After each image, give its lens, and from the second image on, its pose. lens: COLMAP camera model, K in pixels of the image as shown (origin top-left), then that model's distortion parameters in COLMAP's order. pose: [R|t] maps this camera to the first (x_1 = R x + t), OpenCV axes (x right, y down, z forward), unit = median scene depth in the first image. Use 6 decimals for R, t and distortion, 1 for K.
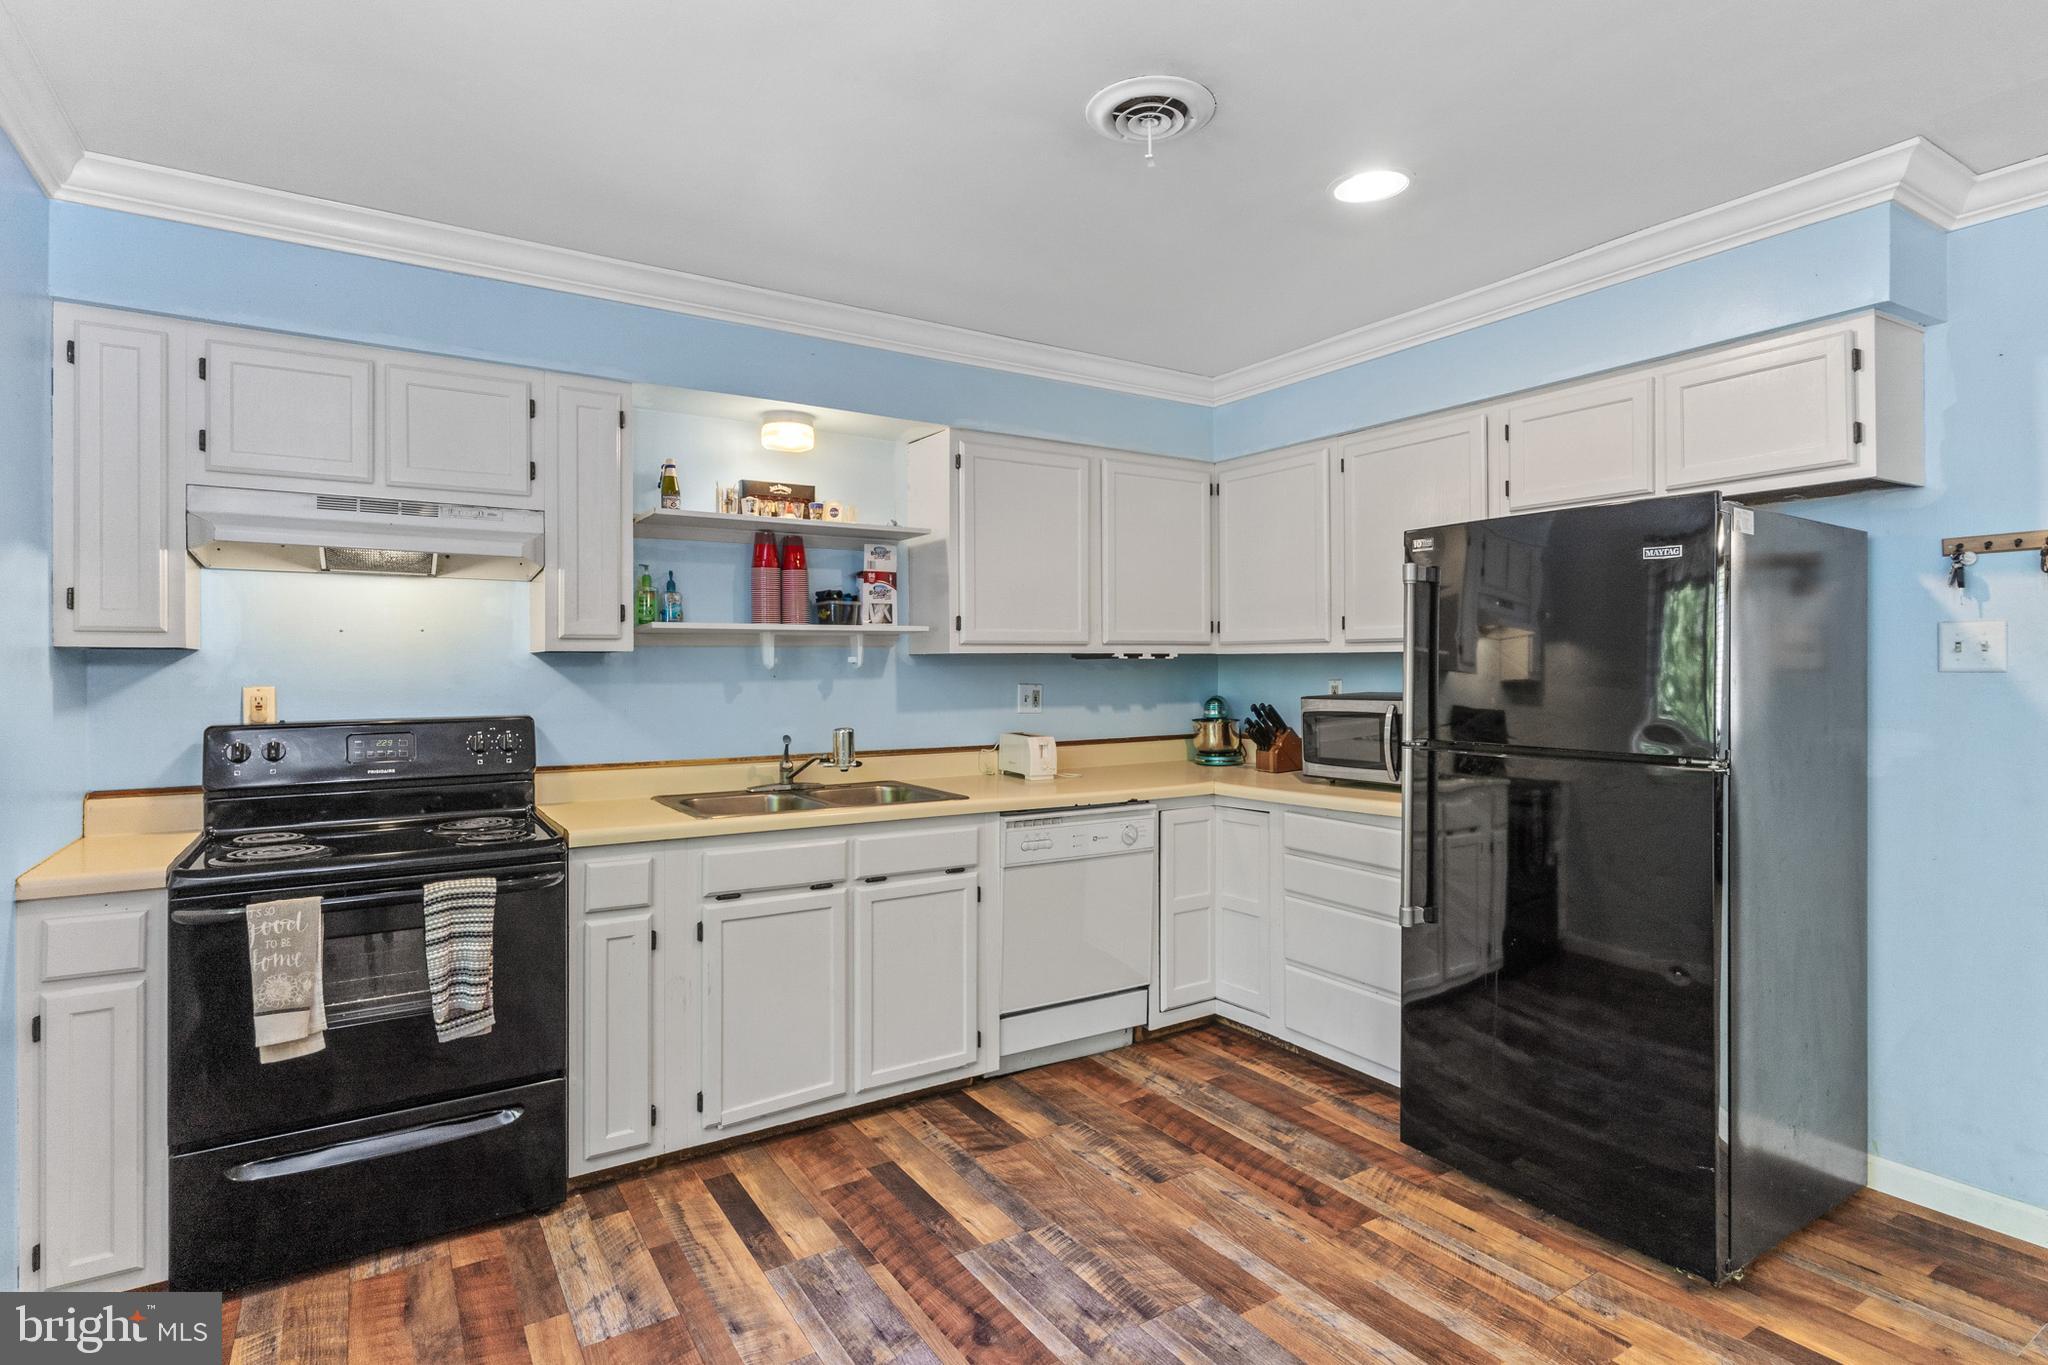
lens RADIAL K [[1036.7, 0, 1026.6], [0, 1036.7, 657.2], [0, 0, 1]] dist [-0.000859, -0.000121]
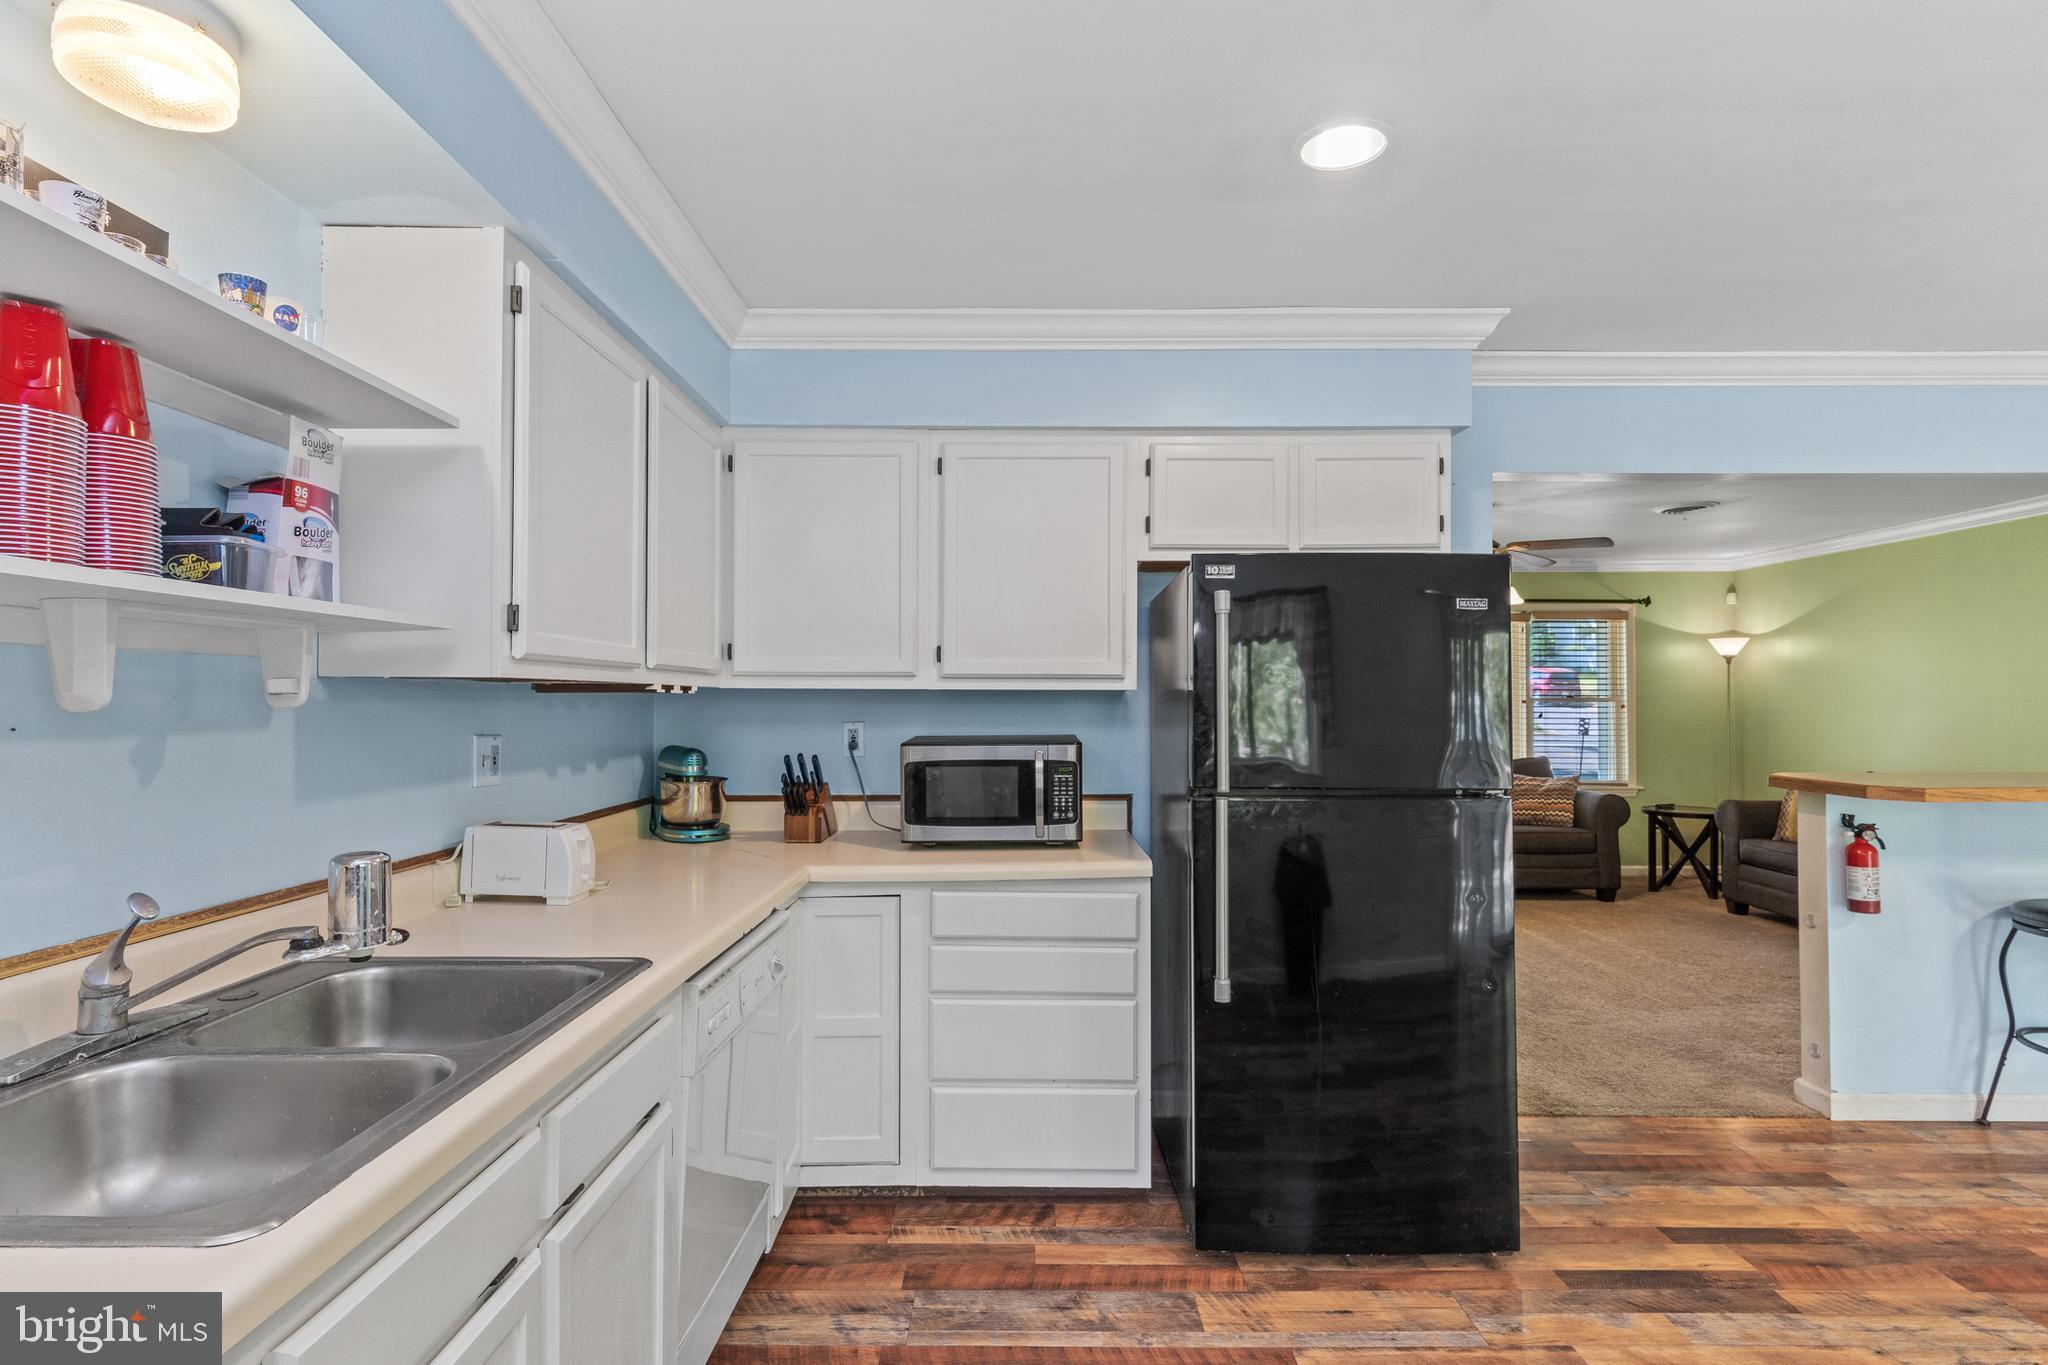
lens RADIAL K [[981.1, 0, 1024.2], [0, 981.1, 688.7], [0, 0, 1]] dist [0.000624, 0.000258]
pose [[0.544724, 0.018055, 0.838421, -0.398816], [-0.010542, 0.999837, -0.014682, 0.007497], [-0.838549, -0.000841, 0.544825, 0.637663]]
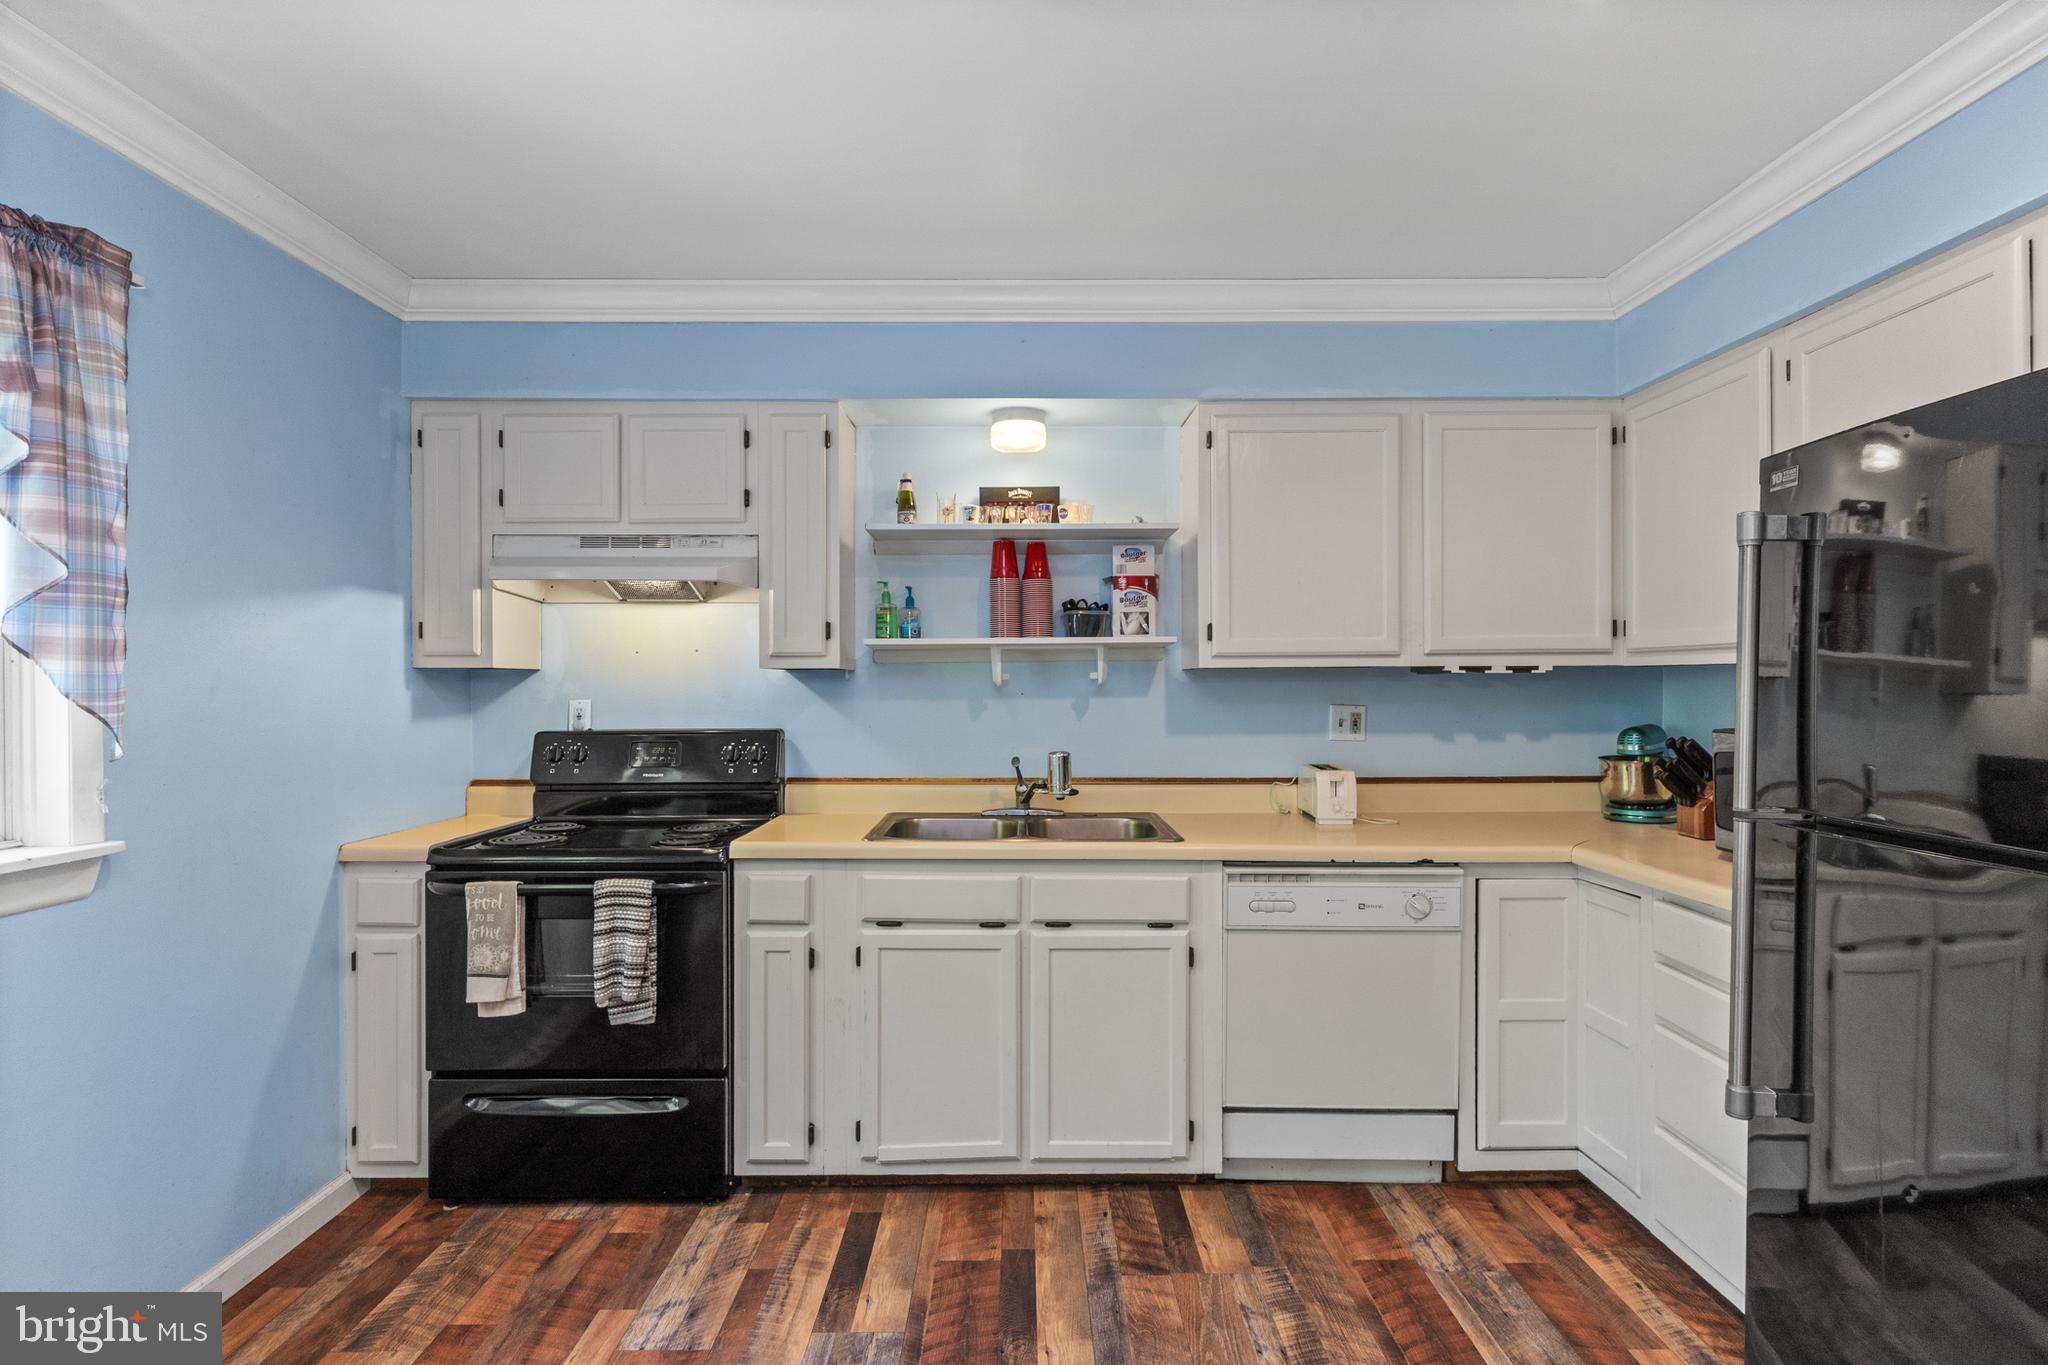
lens RADIAL K [[1036.1, 0, 1024.0], [0, 1036.1, 682.5], [0, 0, 1]] dist [0.000942, 0.000548]
pose [[0.839902, 0.001060, -0.542737, 0.319506], [0.004396, 0.999952, 0.008756, 0.000303], [0.542720, -0.009740, 0.839857, 0.252192]]
